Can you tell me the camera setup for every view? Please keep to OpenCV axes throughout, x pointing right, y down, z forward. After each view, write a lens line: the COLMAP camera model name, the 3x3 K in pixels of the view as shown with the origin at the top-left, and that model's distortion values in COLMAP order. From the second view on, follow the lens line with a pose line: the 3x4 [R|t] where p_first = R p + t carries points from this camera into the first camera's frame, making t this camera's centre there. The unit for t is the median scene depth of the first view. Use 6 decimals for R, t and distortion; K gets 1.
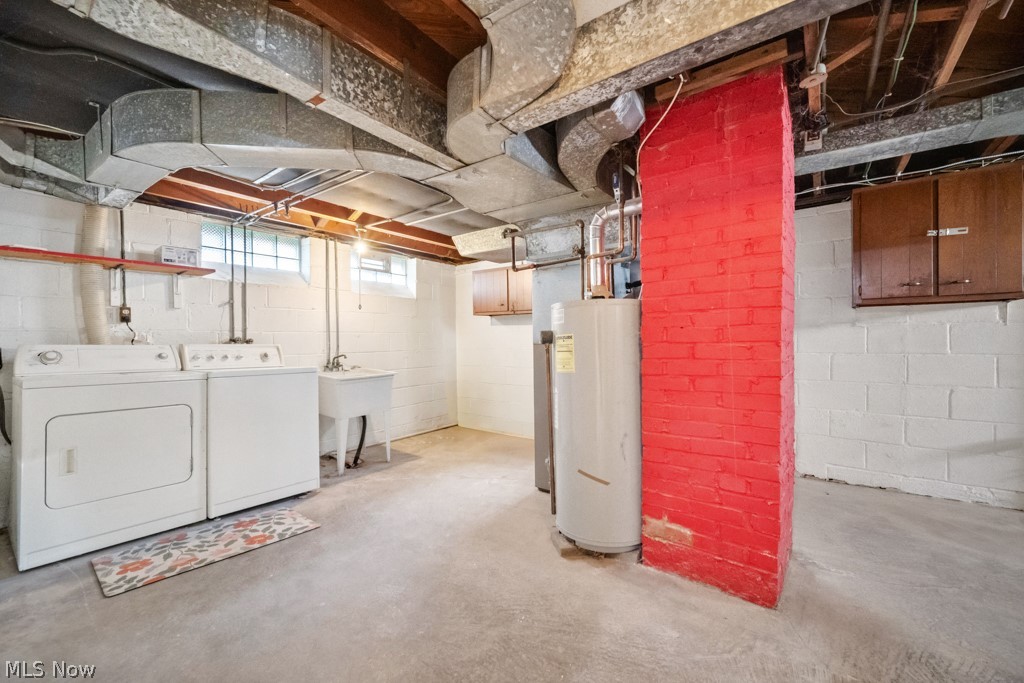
lens RADIAL K [[405.9, 0, 508.5], [0, 405.9, 340.4], [0, 0, 1]] dist [-0.005770, -0.000064]
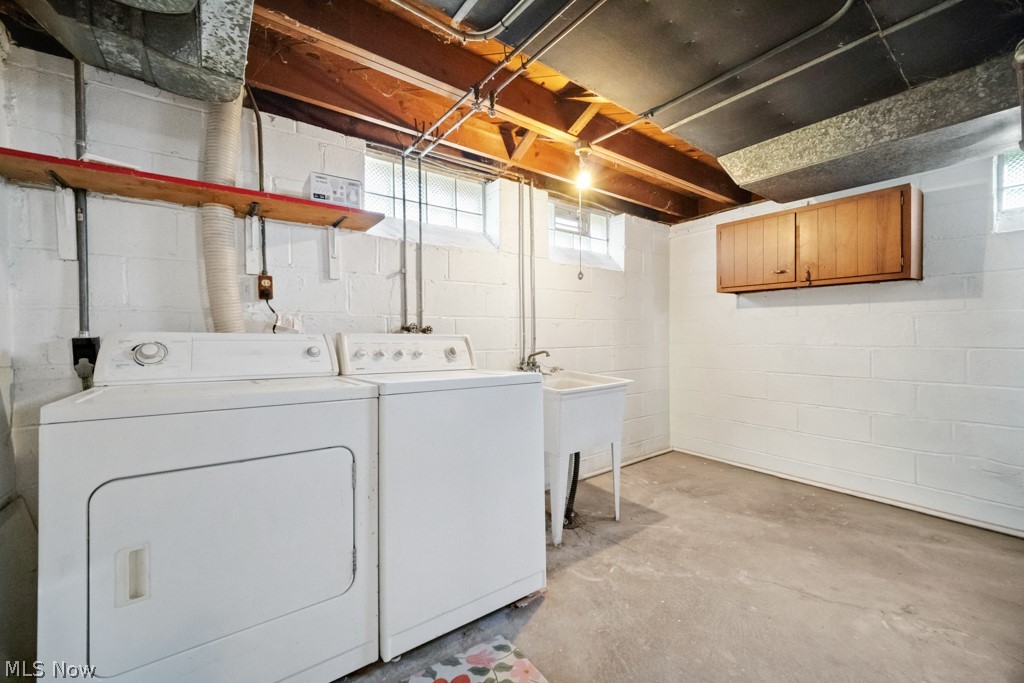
lens RADIAL K [[405.9, 0, 514.1], [0, 405.9, 341.1], [0, 0, 1]] dist [-0.005770, -0.000064]
pose [[0.958942, 0.004161, -0.283573, -0.321508], [0.000049, 0.999890, 0.014838, 0.010962], [0.283603, -0.014243, 0.958836, 0.411457]]
